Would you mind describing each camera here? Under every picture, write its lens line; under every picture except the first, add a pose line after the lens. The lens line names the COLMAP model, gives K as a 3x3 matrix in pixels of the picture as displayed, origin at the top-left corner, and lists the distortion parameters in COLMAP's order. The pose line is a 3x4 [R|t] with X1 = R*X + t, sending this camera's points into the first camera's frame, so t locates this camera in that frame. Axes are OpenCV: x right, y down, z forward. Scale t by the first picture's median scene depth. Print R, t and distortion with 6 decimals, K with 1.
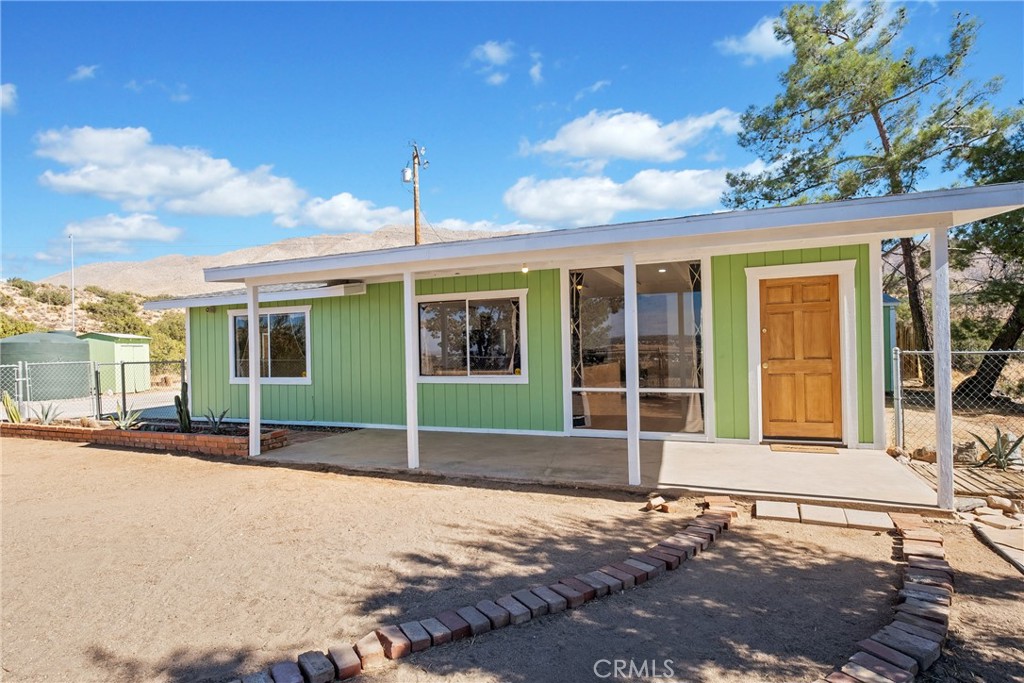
lens RADIAL K [[553.1, 0, 509.7], [0, 553.1, 349.7], [0, 0, 1]] dist [-0.002830, -0.000964]
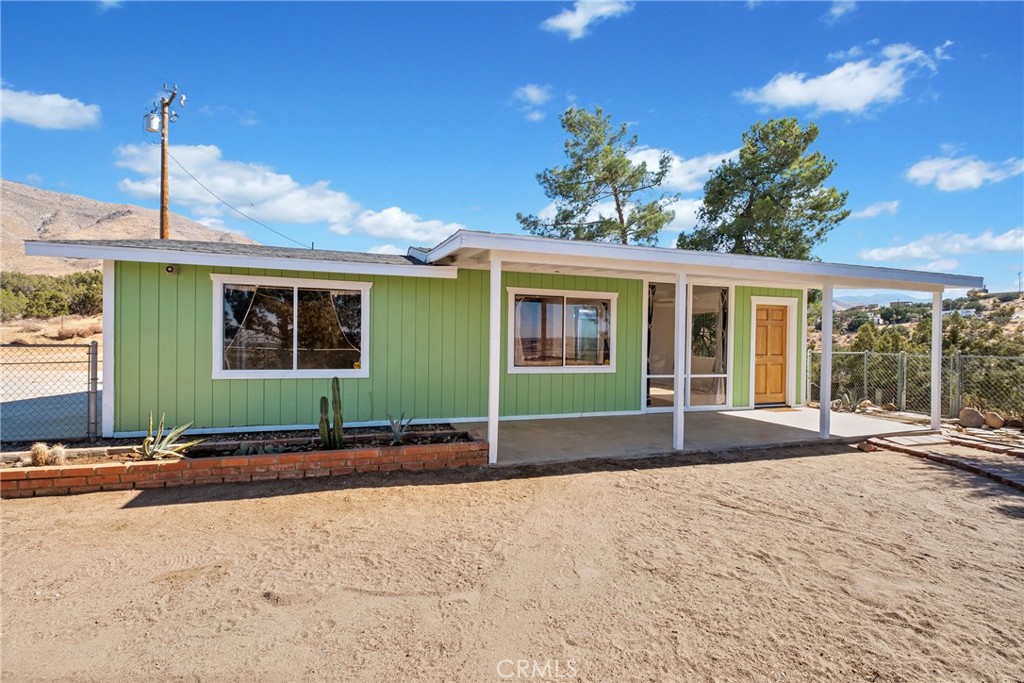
lens RADIAL K [[467.2, 0, 515.9], [0, 467.2, 344.3], [0, 0, 1]] dist [0.002725, -0.000531]
pose [[0.747563, 0.026338, 0.663669, -0.932628], [-0.027933, 0.999576, -0.008205, 0.017261], [-0.663604, -0.012405, 0.747982, 0.454757]]
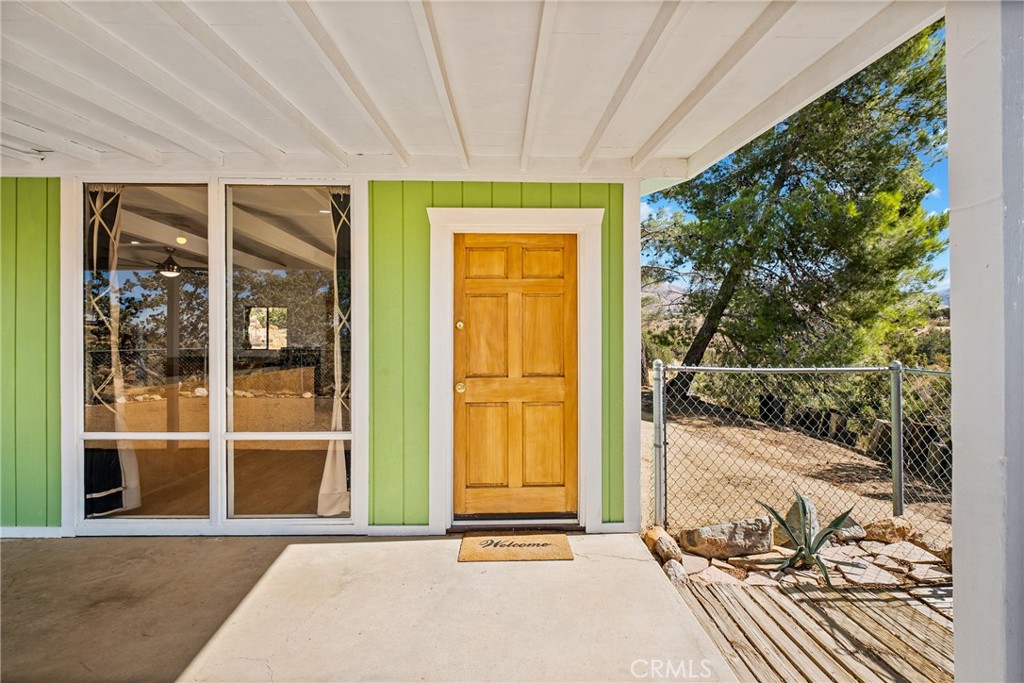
lens RADIAL K [[467.2, 0, 515.9], [0, 467.2, 344.3], [0, 0, 1]] dist [0.002725, -0.000531]
pose [[0.911546, 0.023111, 0.410549, 0.319164], [-0.020769, 0.999733, -0.010166, -0.011570], [-0.410674, 0.000740, 0.911782, 0.548264]]
